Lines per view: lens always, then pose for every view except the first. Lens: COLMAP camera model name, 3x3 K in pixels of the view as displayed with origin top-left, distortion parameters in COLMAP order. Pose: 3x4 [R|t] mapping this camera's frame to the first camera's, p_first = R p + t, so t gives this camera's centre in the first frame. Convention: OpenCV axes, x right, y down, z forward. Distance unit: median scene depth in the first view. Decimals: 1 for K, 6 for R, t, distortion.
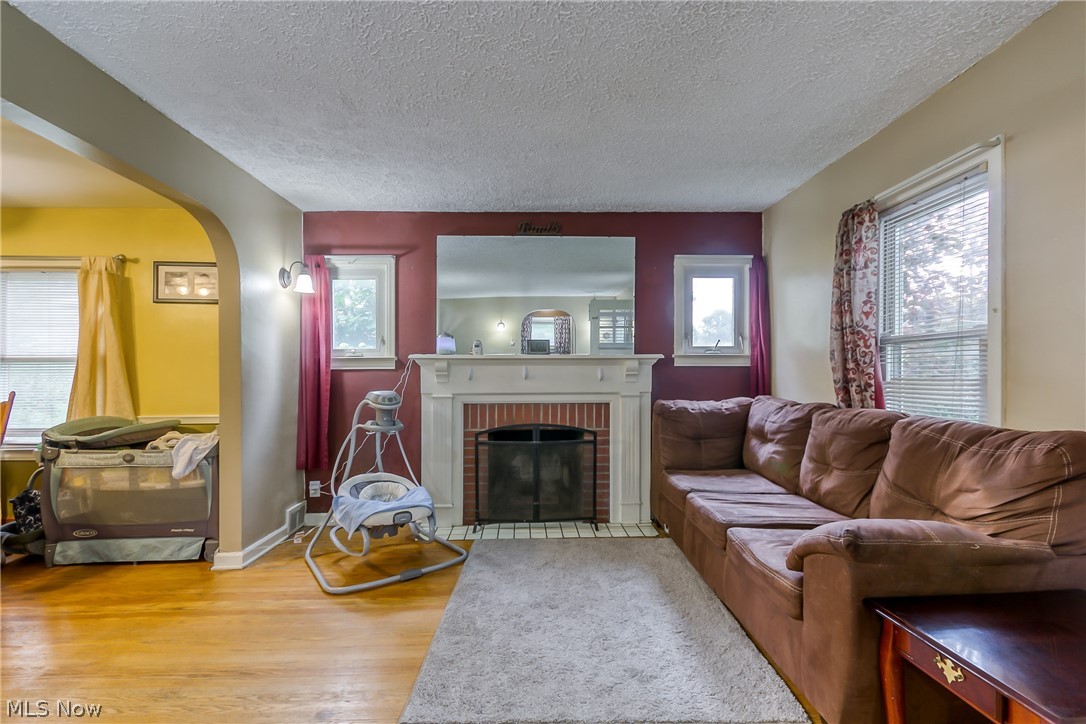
lens RADIAL K [[510.7, 0, 536.2], [0, 510.7, 384.3], [0, 0, 1]] dist [0.010344, -0.002213]
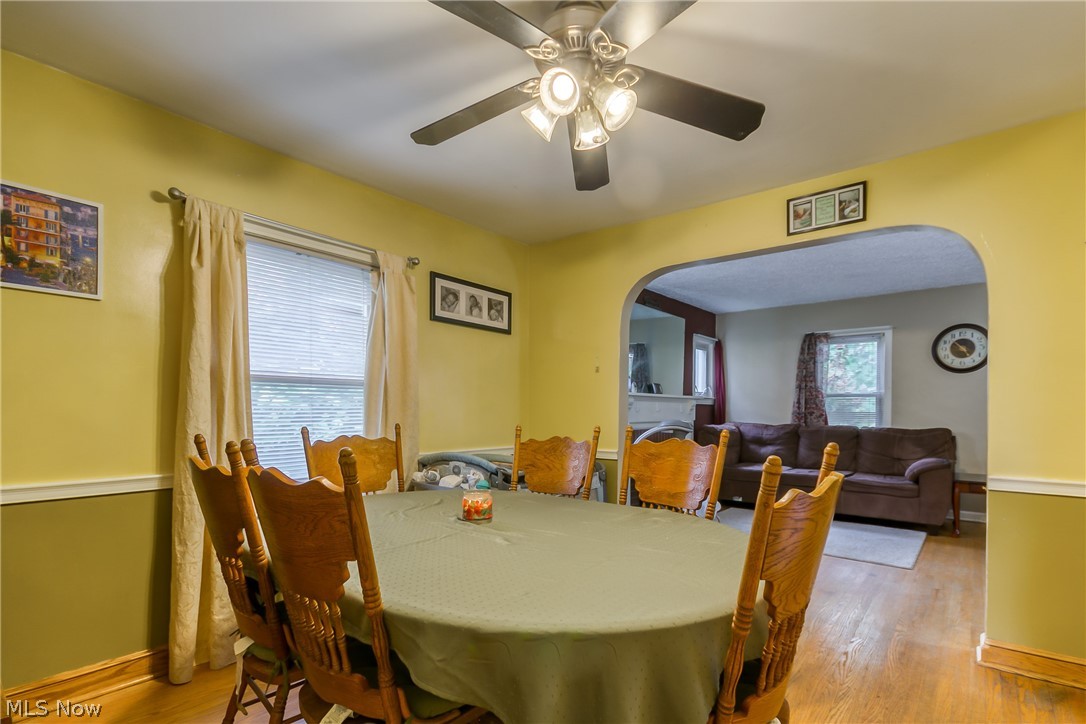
lens RADIAL K [[510.7, 0, 551.0], [0, 510.7, 406.5], [0, 0, 1]] dist [0.010344, -0.002213]
pose [[0.656287, 0.011187, 0.754429, -1.467265], [0.002546, 0.999852, -0.017040, -0.000350], [-0.754507, 0.013104, 0.656161, 0.348360]]
